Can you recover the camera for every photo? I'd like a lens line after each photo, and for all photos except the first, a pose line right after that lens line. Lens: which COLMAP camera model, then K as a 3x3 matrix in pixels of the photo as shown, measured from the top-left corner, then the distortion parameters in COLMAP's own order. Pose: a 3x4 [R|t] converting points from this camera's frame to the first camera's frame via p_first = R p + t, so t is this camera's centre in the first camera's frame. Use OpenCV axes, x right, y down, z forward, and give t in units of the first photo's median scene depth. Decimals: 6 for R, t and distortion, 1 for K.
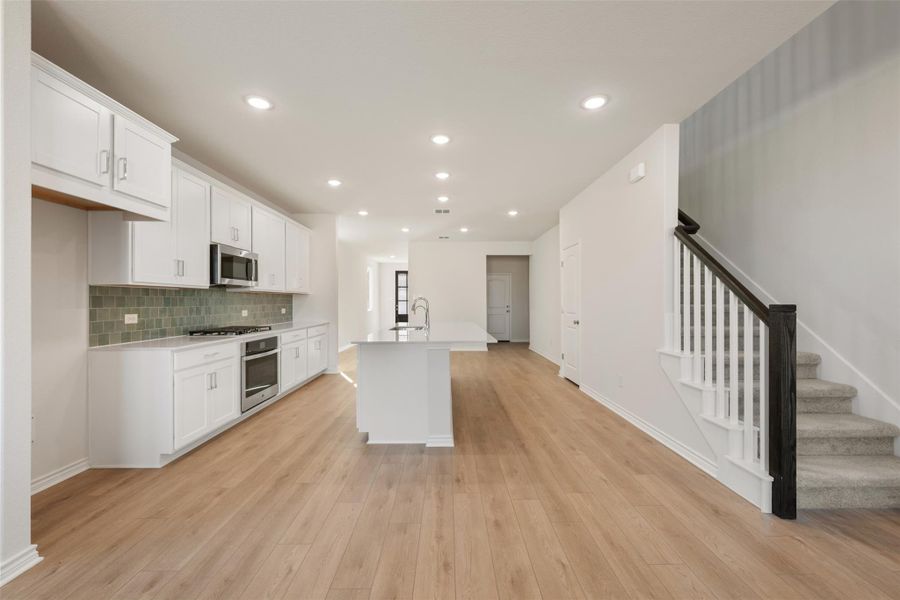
lens RADIAL K [[367.6, 0, 452.0], [0, 367.6, 301.8], [0, 0, 1]] dist [-0.000650, -0.000170]
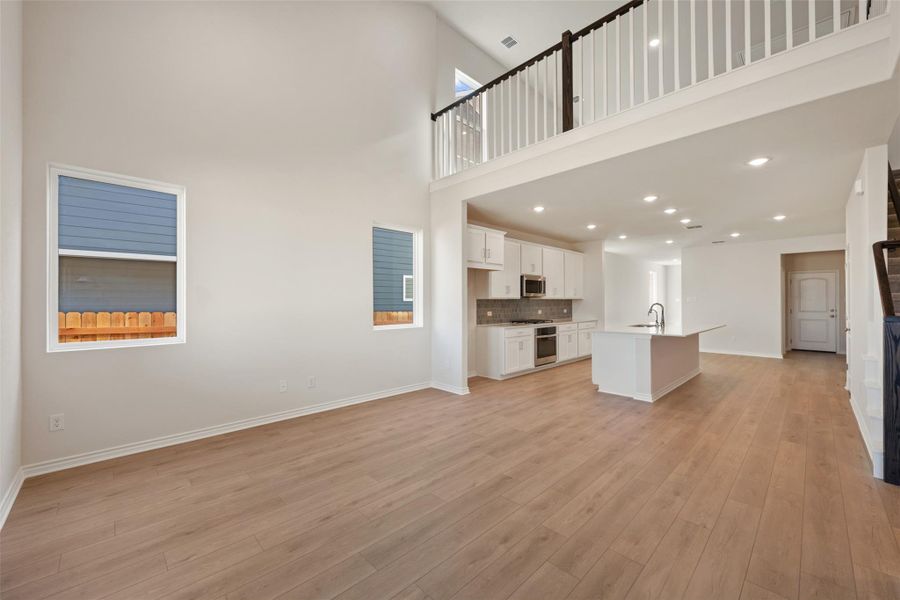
lens RADIAL K [[358.7, 0, 448.4], [0, 358.7, 301.9], [0, 0, 1]] dist [0.000263, -0.000285]
pose [[0.690451, 0.001462, -0.723378, 0.449789], [-0.000095, 0.999998, 0.001930, -0.024805], [0.723379, -0.001264, 0.690450, -0.583868]]
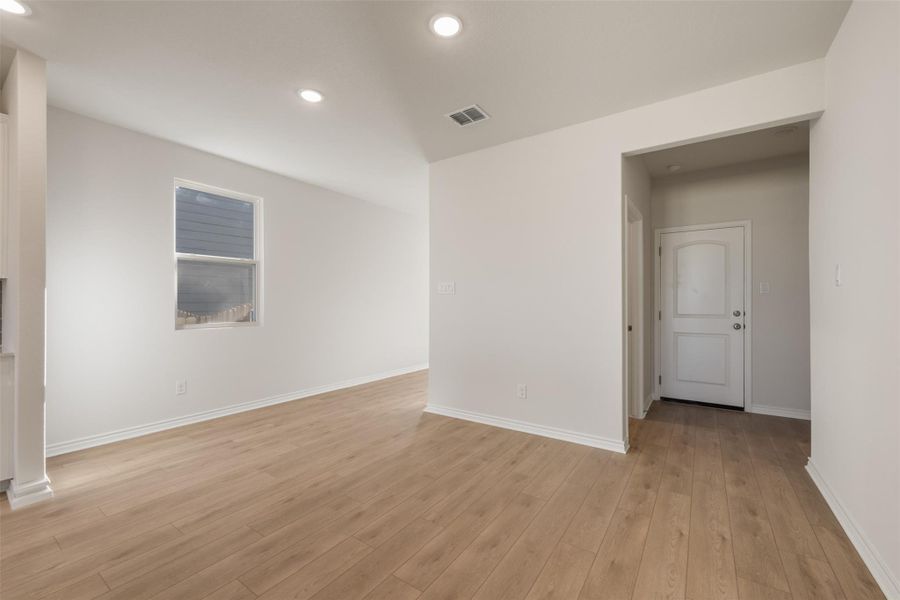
lens RADIAL K [[367.6, 0, 452.0], [0, 367.6, 301.8], [0, 0, 1]] dist [-0.000650, -0.000170]
pose [[0.819480, 0.002248, -0.573104, 0.416278], [-0.002135, 0.999997, 0.000870, 0.004679], [0.573104, 0.000511, 0.819482, 1.744707]]
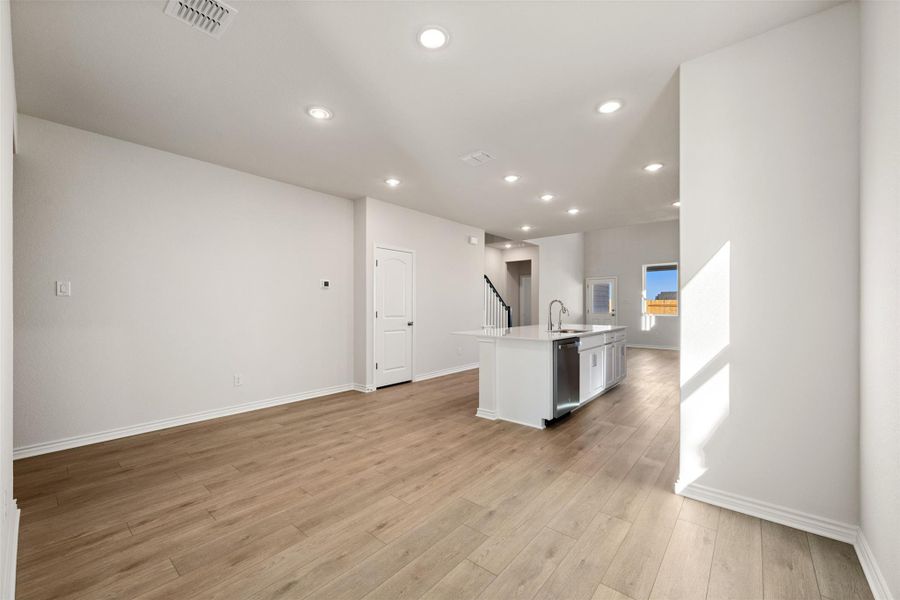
lens RADIAL K [[358.7, 0, 448.4], [0, 358.7, 301.9], [0, 0, 1]] dist [0.000263, -0.000285]
pose [[-0.751102, 0.012893, 0.660061, -0.697056], [0.004040, 0.999880, -0.014934, 0.010623], [-0.660174, -0.008550, -0.751064, 2.649130]]
